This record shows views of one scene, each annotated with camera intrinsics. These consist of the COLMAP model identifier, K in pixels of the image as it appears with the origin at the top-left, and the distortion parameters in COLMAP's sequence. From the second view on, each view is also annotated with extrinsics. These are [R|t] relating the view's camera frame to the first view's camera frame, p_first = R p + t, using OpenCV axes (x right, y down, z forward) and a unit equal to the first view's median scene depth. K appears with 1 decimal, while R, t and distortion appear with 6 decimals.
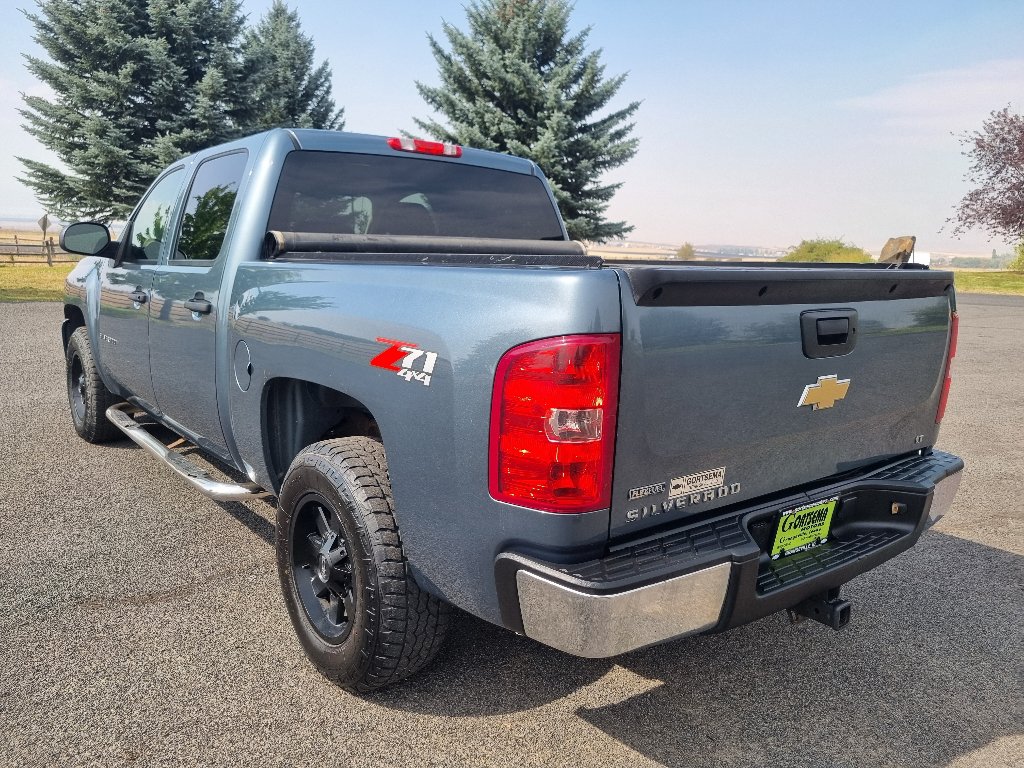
lens RADIAL K [[770.4, 0, 508.8], [0, 770.4, 376.5], [0, 0, 1]] dist [0.051046, -0.028440]
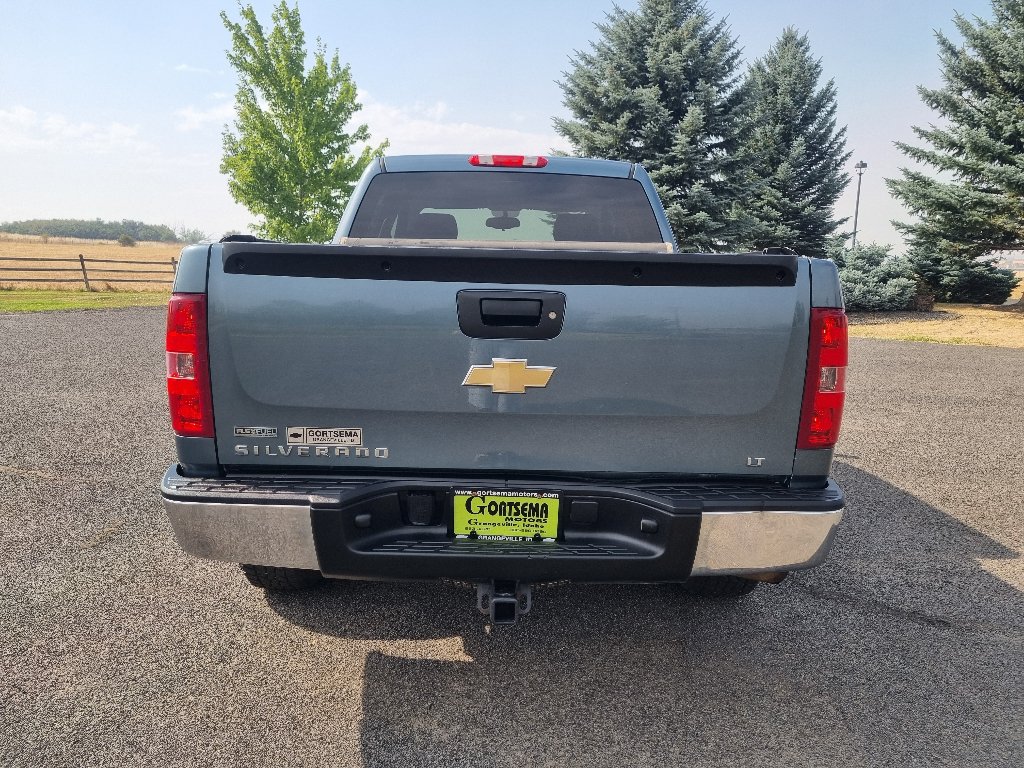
lens RADIAL K [[770.4, 0, 511.3], [0, 770.4, 378.8], [0, 0, 1]] dist [0.051046, -0.028440]
pose [[0.792791, 0.079127, -0.604335, 0.093600], [-0.099546, 0.995033, -0.000305, 0.002224], [0.601309, 0.060401, 0.796730, 0.022104]]
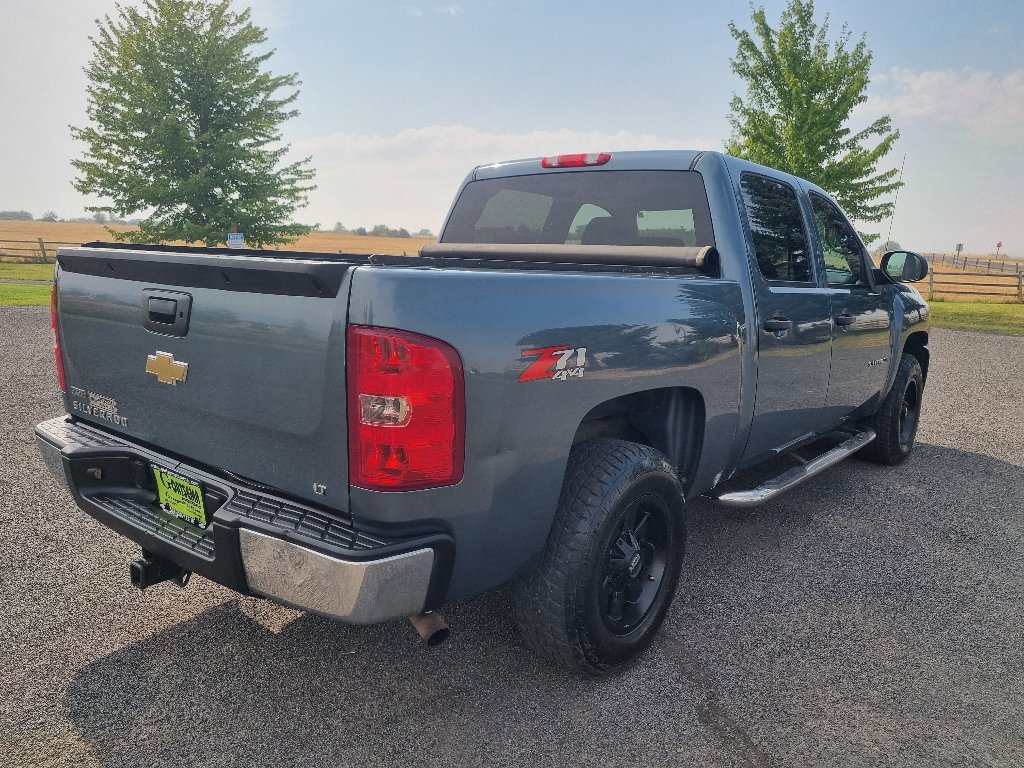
lens RADIAL K [[770.4, 0, 508.4], [0, 770.4, 391.8], [0, 0, 1]] dist [0.051046, -0.028440]
pose [[0.210756, 0.151468, -0.965733, 0.146529], [-0.185782, 0.976123, 0.112554, -0.014807], [0.959722, 0.155694, 0.233864, 0.114049]]
